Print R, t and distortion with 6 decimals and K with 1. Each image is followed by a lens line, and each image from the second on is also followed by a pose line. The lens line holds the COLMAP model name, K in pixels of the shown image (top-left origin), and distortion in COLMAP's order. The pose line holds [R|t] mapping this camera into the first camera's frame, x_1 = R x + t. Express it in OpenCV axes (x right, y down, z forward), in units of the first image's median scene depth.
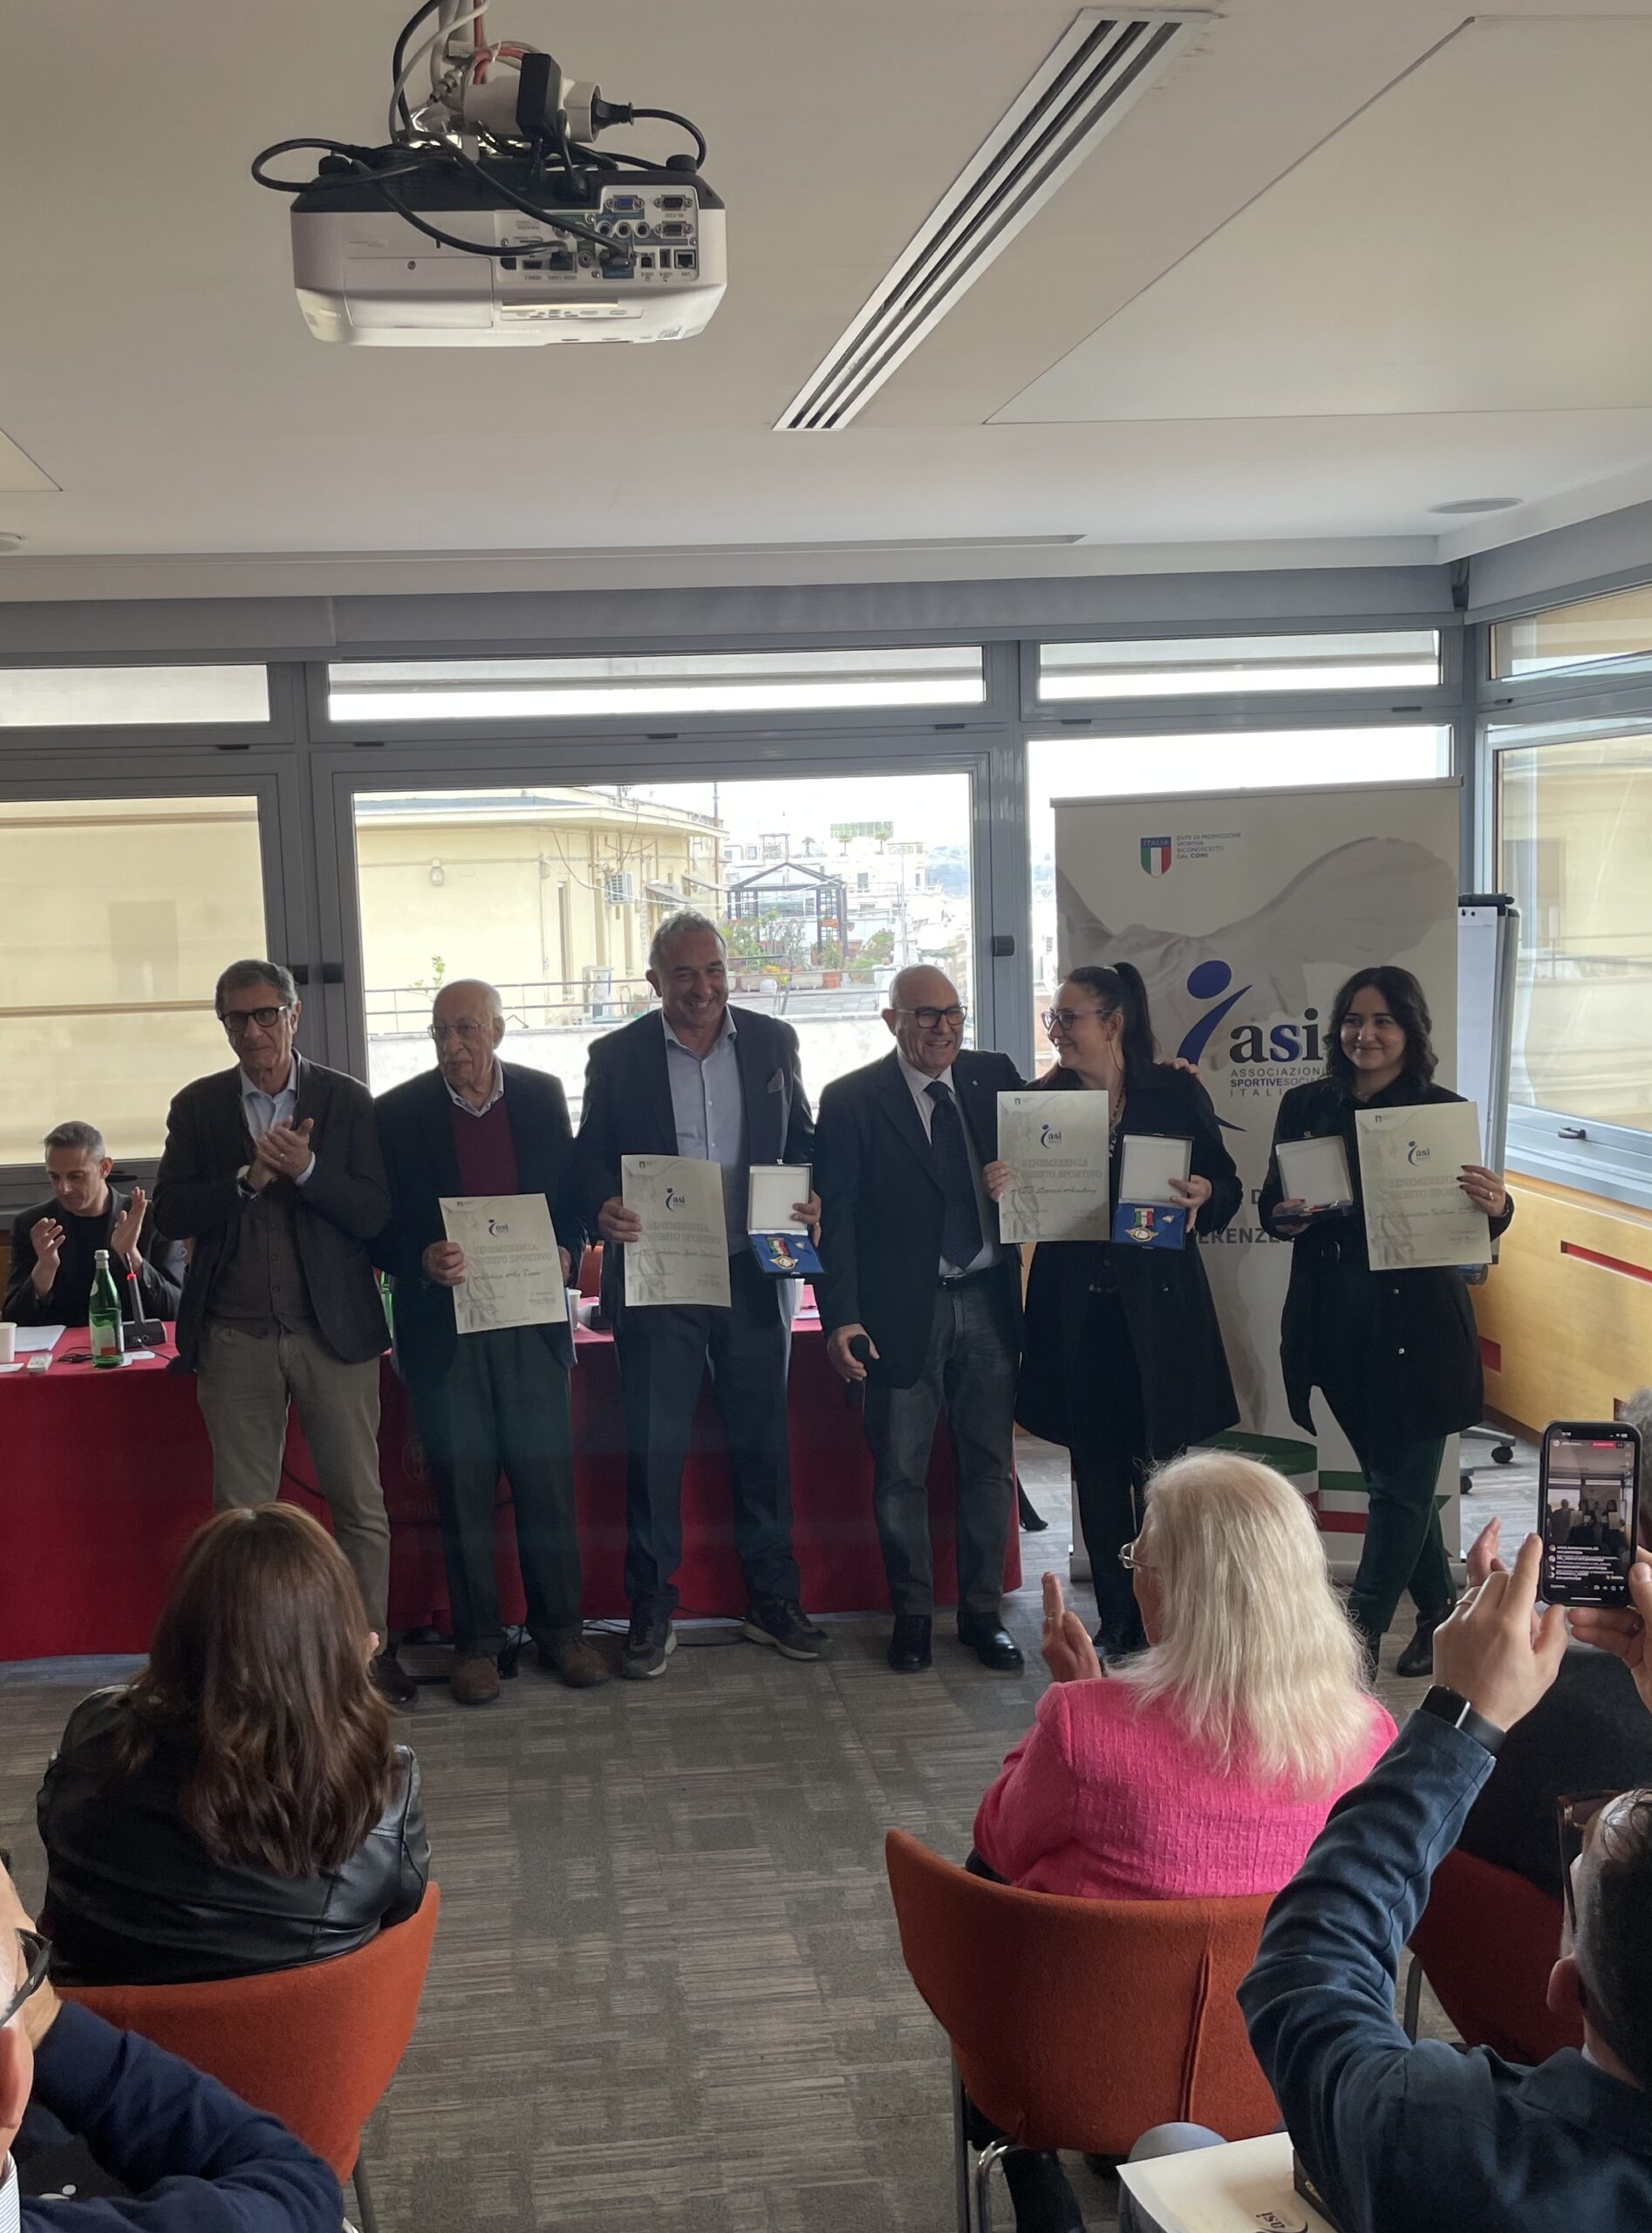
lens RADIAL K [[2268.5, 0, 693.6], [0, 2268.5, 1102.8], [0, 0, 1]] dist [0.116208, -0.221703]
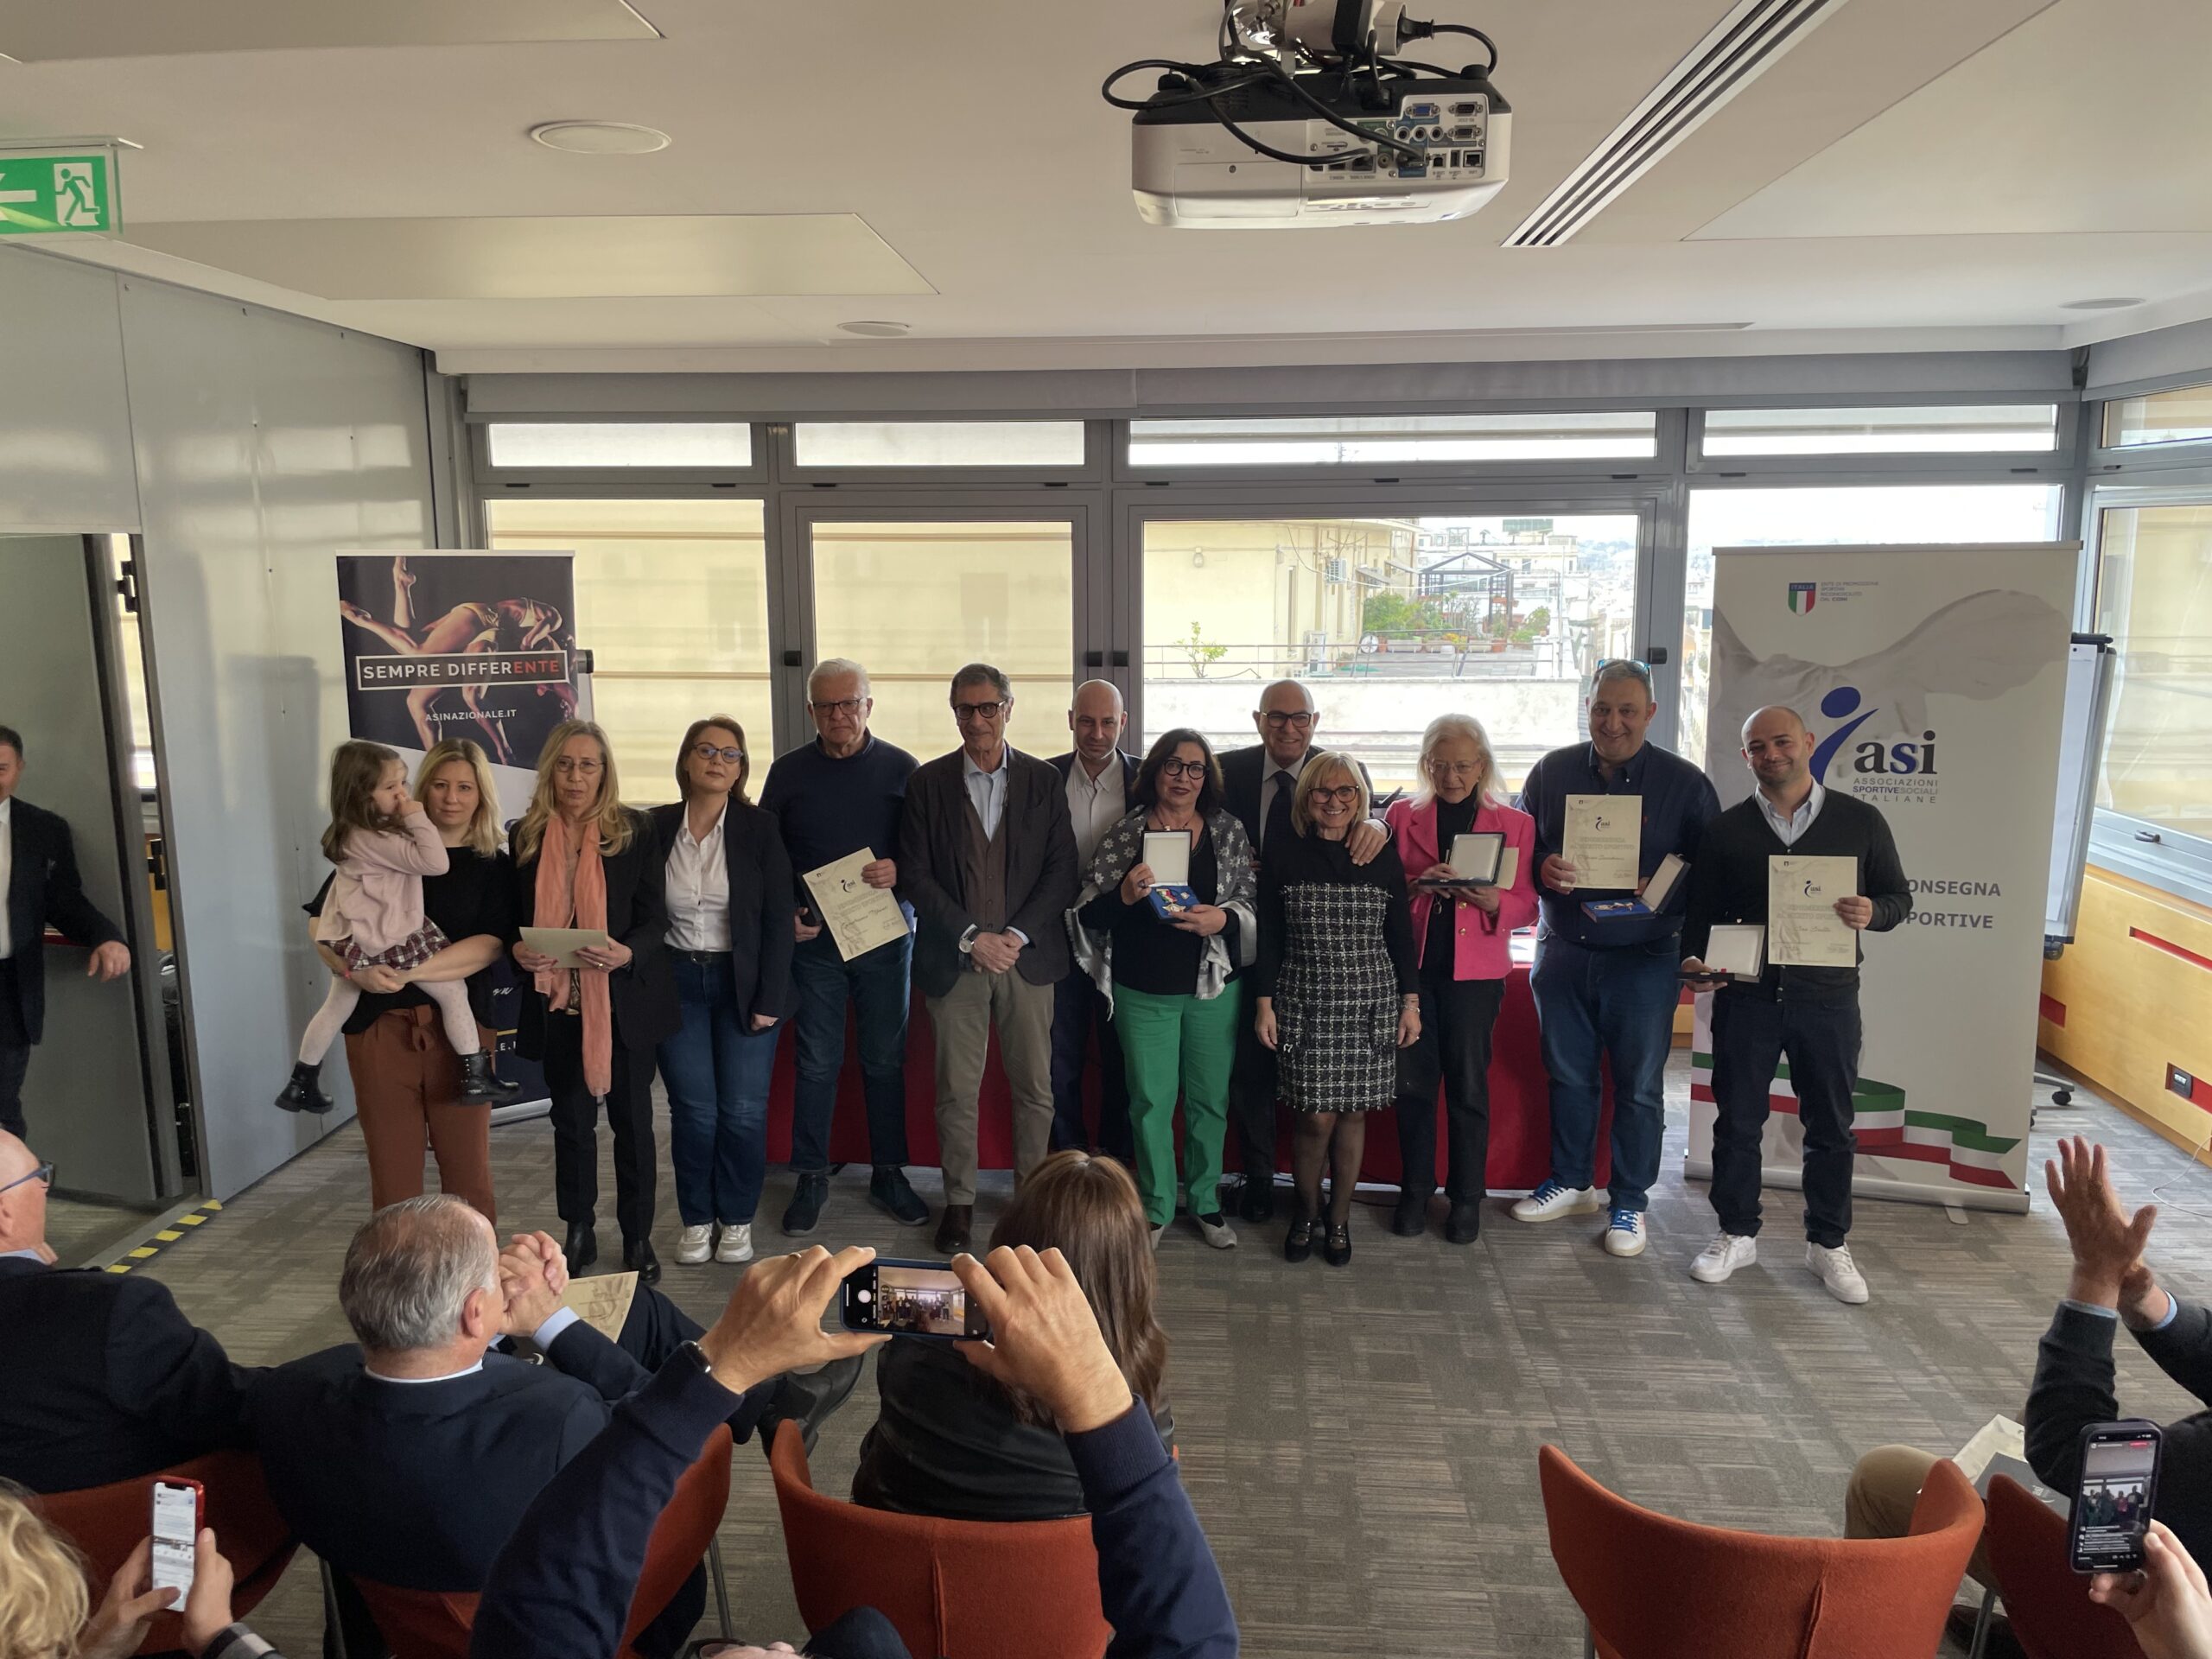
lens RADIAL K [[1684.2, 0, 1084.6], [0, 1684.2, 814.5], [0, 0, 1]] dist [0.100821, -0.148290]
pose [[0.983804, 0.057098, -0.169908, -0.010417], [-0.047802, 0.997153, 0.058309, -0.028551], [0.172754, -0.049243, 0.983733, 0.040404]]
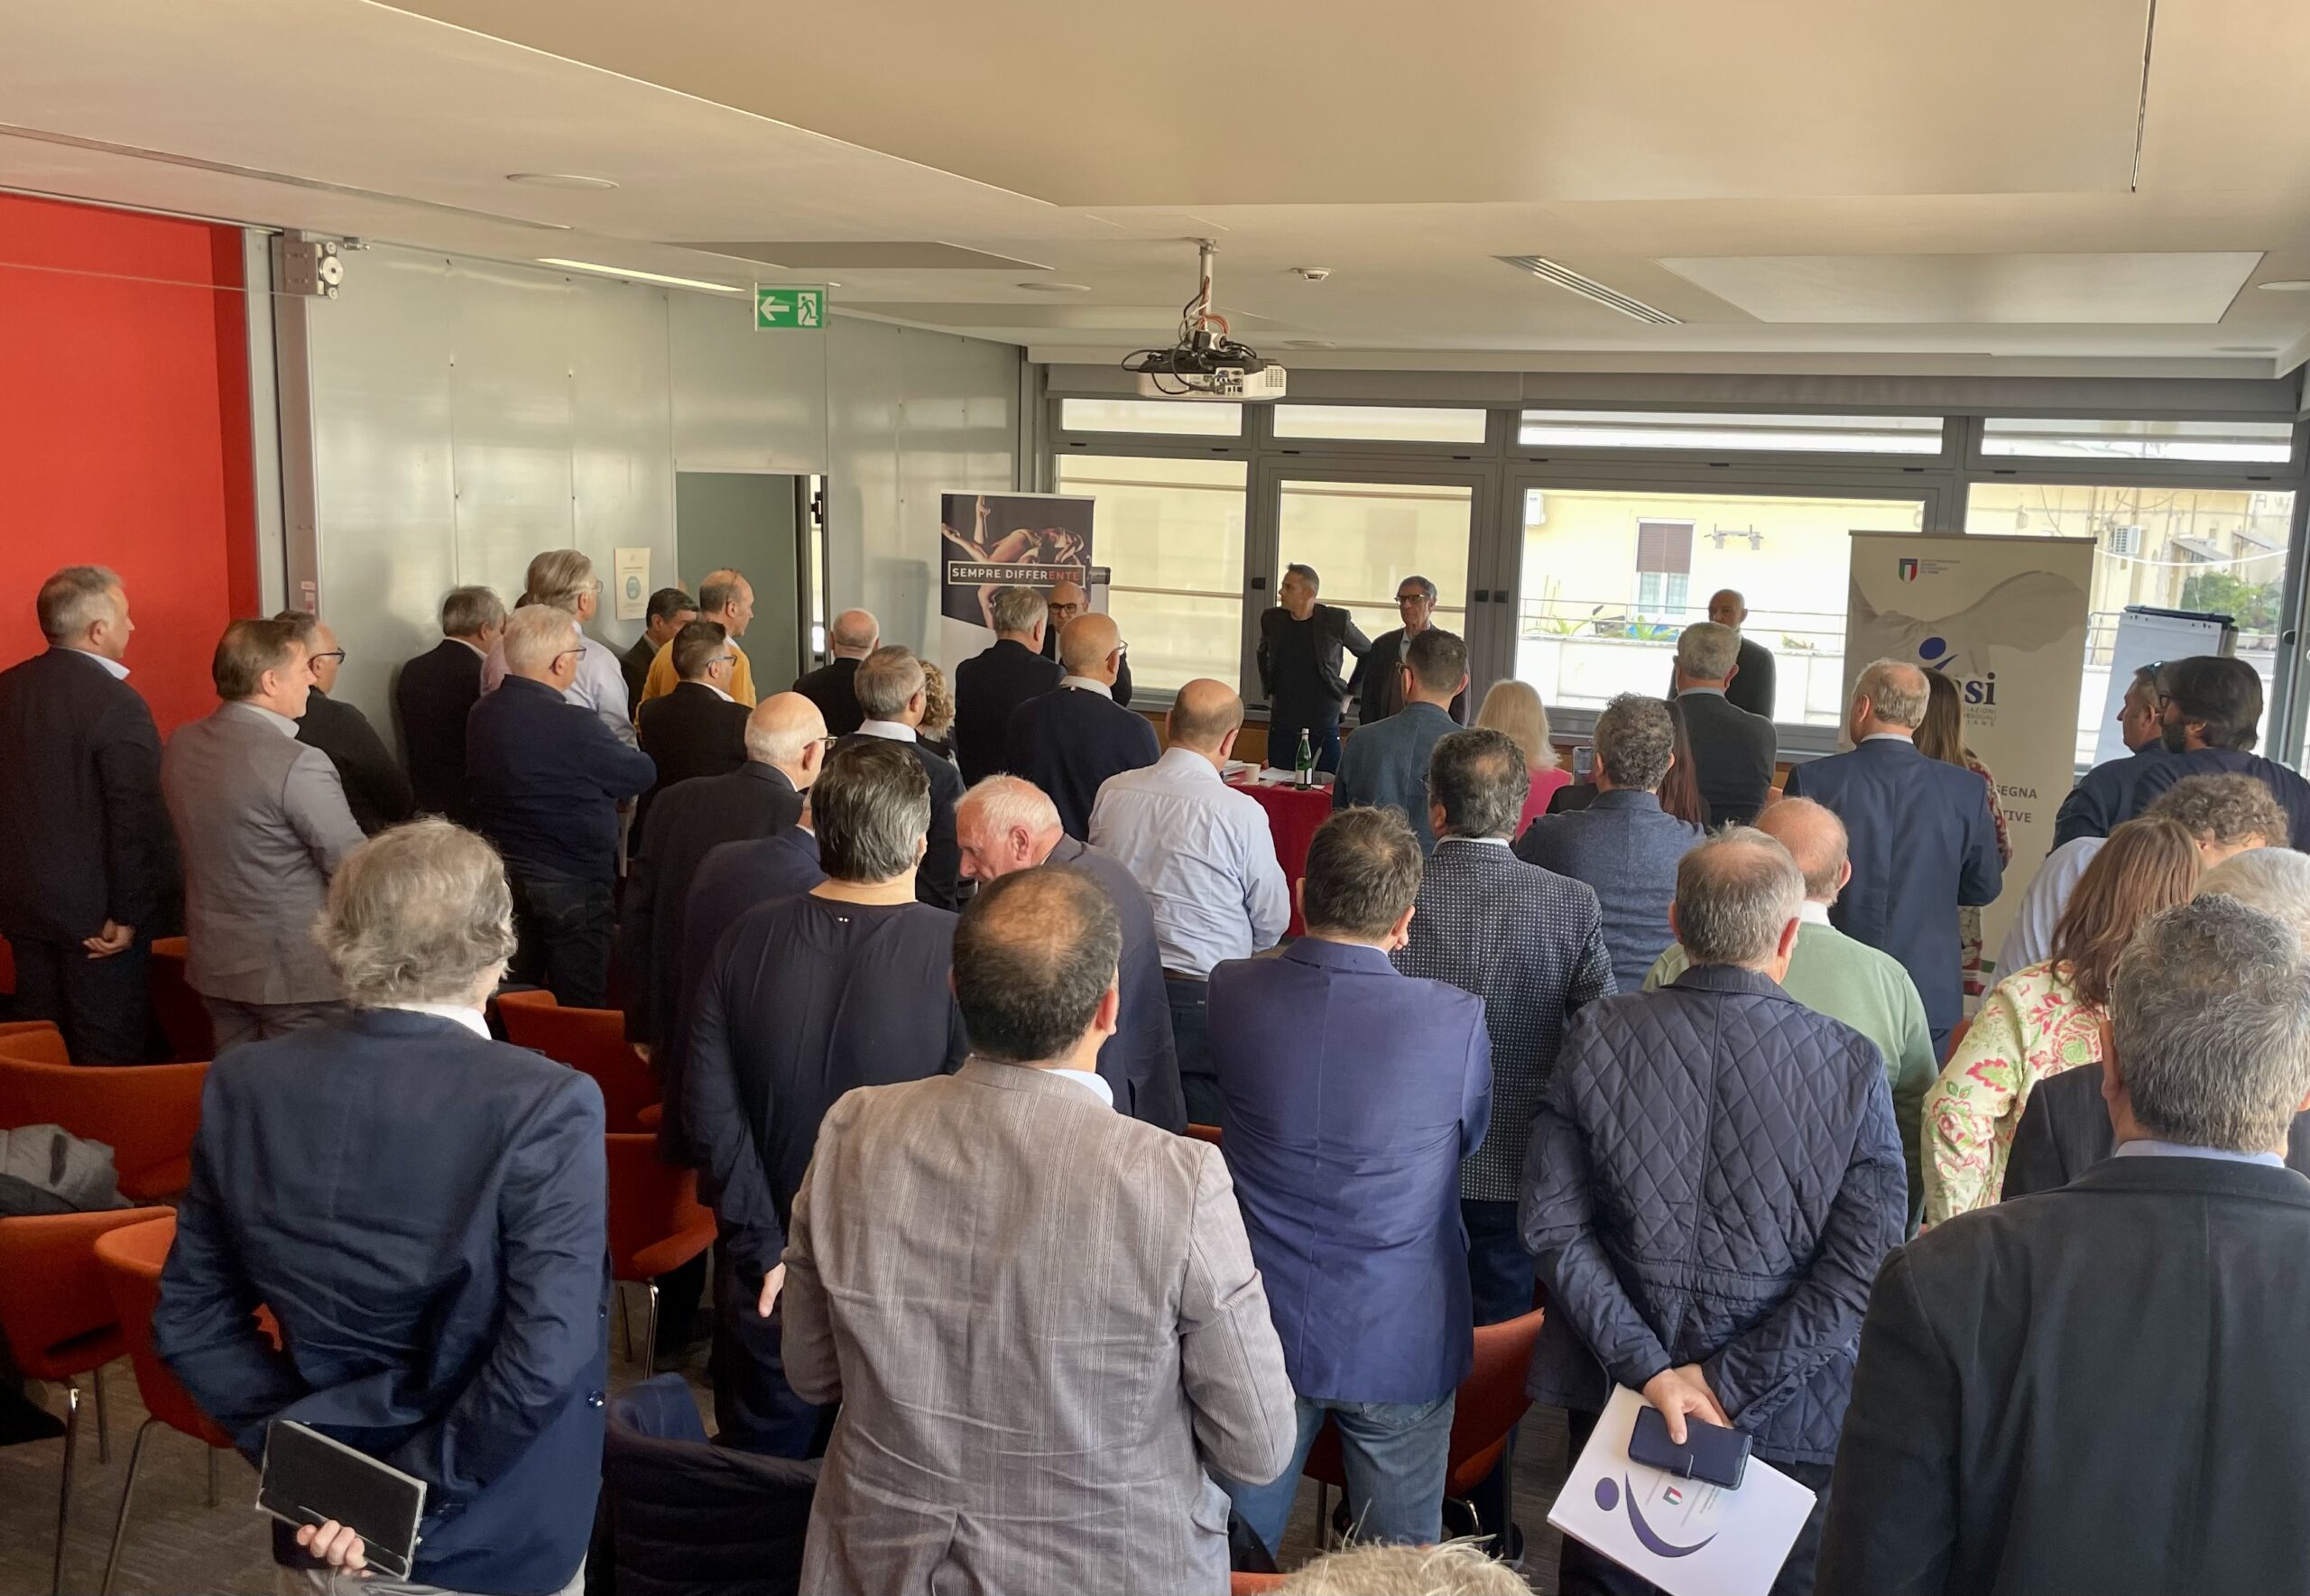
lens RADIAL K [[2097.4, 0, 1261.7], [0, 2097.4, 830.3], [0, 0, 1]] dist [0.115679, -0.204183]
pose [[0.884698, 0.143165, -0.443637, 0.496063], [-0.115737, 0.989333, 0.088463, -0.003530], [0.451570, -0.026918, 0.891830, -0.582077]]
